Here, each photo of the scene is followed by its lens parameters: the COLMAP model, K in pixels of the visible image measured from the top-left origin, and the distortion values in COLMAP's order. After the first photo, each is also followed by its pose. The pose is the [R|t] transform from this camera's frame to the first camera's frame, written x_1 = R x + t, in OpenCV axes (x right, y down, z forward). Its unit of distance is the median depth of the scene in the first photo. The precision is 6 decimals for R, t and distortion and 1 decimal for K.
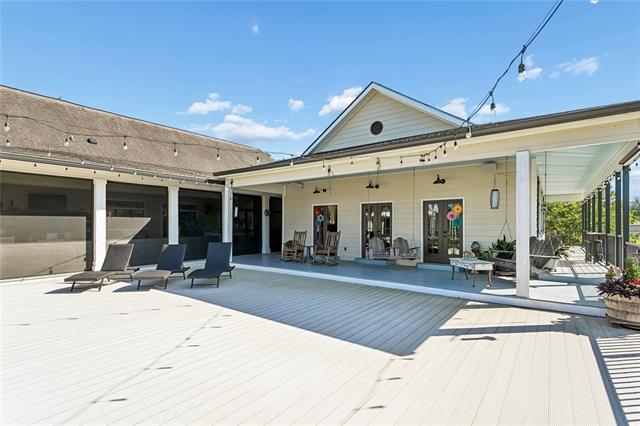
lens RADIAL K [[306.7, 0, 319.8], [0, 306.7, 221.4], [0, 0, 1]] dist [-0.000362, -0.000002]
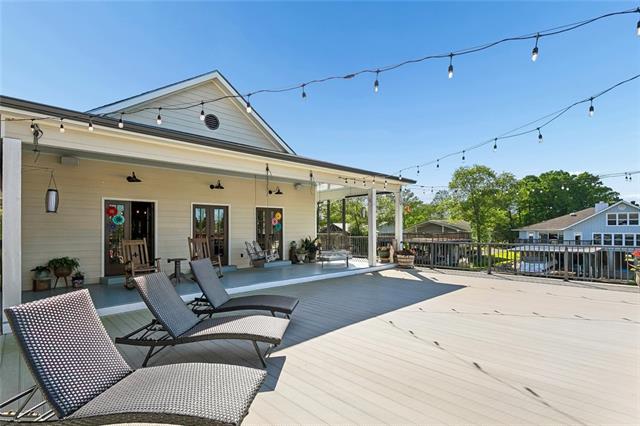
lens RADIAL K [[319.5, 0, 318.3], [0, 319.5, 225.7], [0, 0, 1]] dist [-0.001043, -0.000316]
pose [[0.145099, 0.009642, 0.989370, -0.801464], [-0.003466, 0.999951, -0.009237, 0.009754], [-0.989411, -0.002089, 0.145125, 0.639392]]
